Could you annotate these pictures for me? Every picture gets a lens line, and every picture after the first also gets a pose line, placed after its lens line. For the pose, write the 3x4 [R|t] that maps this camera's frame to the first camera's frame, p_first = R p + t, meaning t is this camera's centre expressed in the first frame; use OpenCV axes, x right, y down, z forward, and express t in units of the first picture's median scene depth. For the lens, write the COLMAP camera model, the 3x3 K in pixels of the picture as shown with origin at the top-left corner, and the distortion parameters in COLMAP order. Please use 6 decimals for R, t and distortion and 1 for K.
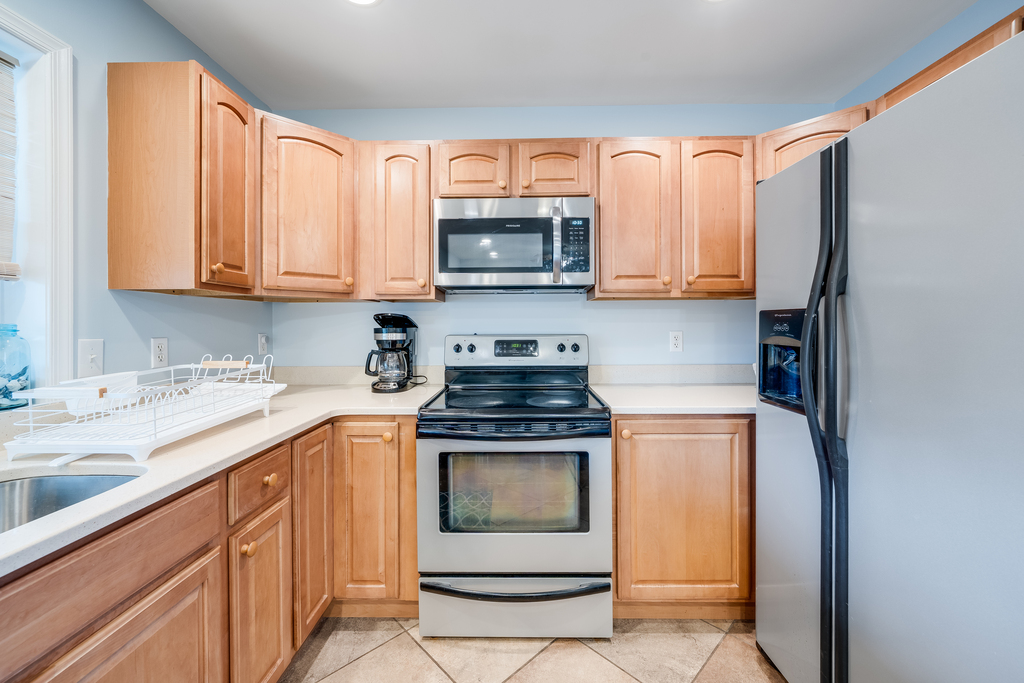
lens RADIAL K [[406.4, 0, 512.4], [0, 406.4, 325.7], [0, 0, 1]] dist [-0.005302, 0.001009]
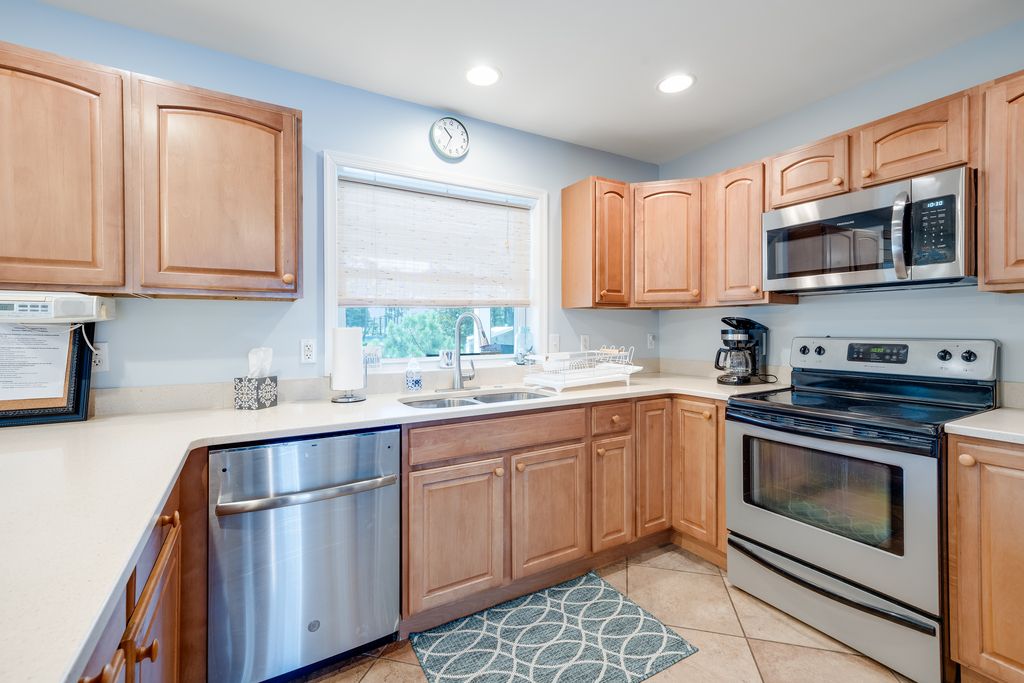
lens RADIAL K [[444.5, 0, 513.8], [0, 444.5, 328.4], [0, 0, 1]] dist [0.004249, 0.001290]
pose [[0.527147, 0.002315, -0.849771, 0.555755], [-0.000125, 0.999996, 0.002646, -0.001633], [0.849774, -0.001289, 0.527145, -0.249083]]
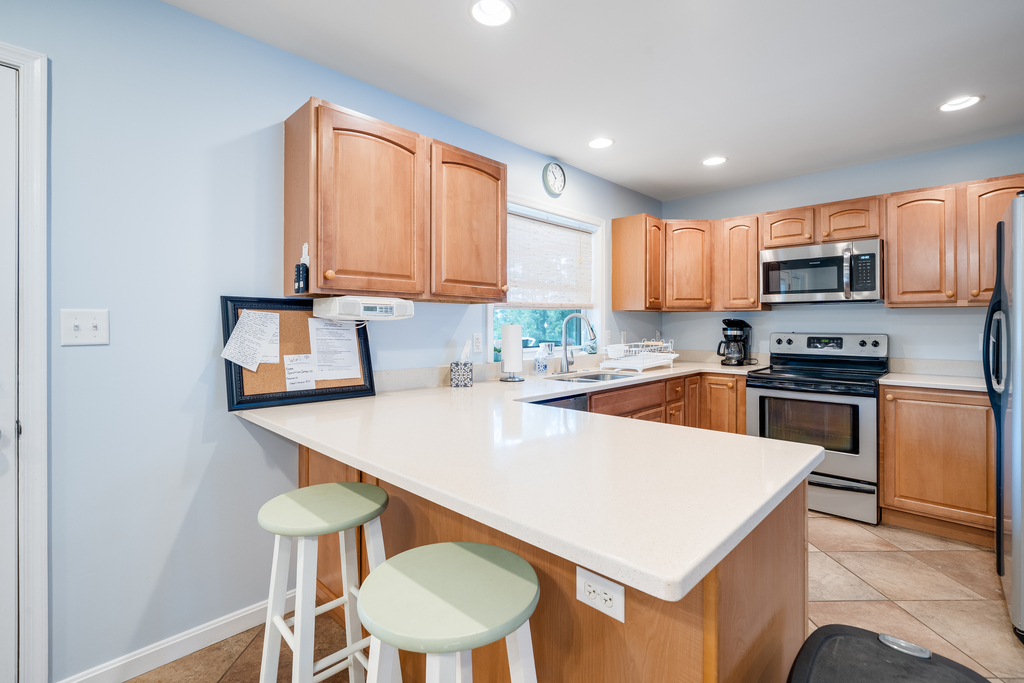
lens RADIAL K [[466.4, 0, 515.8], [0, 466.4, 318.7], [0, 0, 1]] dist [-0.013570, 0.000224]
pose [[0.735707, -0.002041, -0.677297, 0.418390], [-0.007693, 0.999906, -0.011370, -0.003494], [0.677256, 0.013575, 0.735622, -1.251767]]
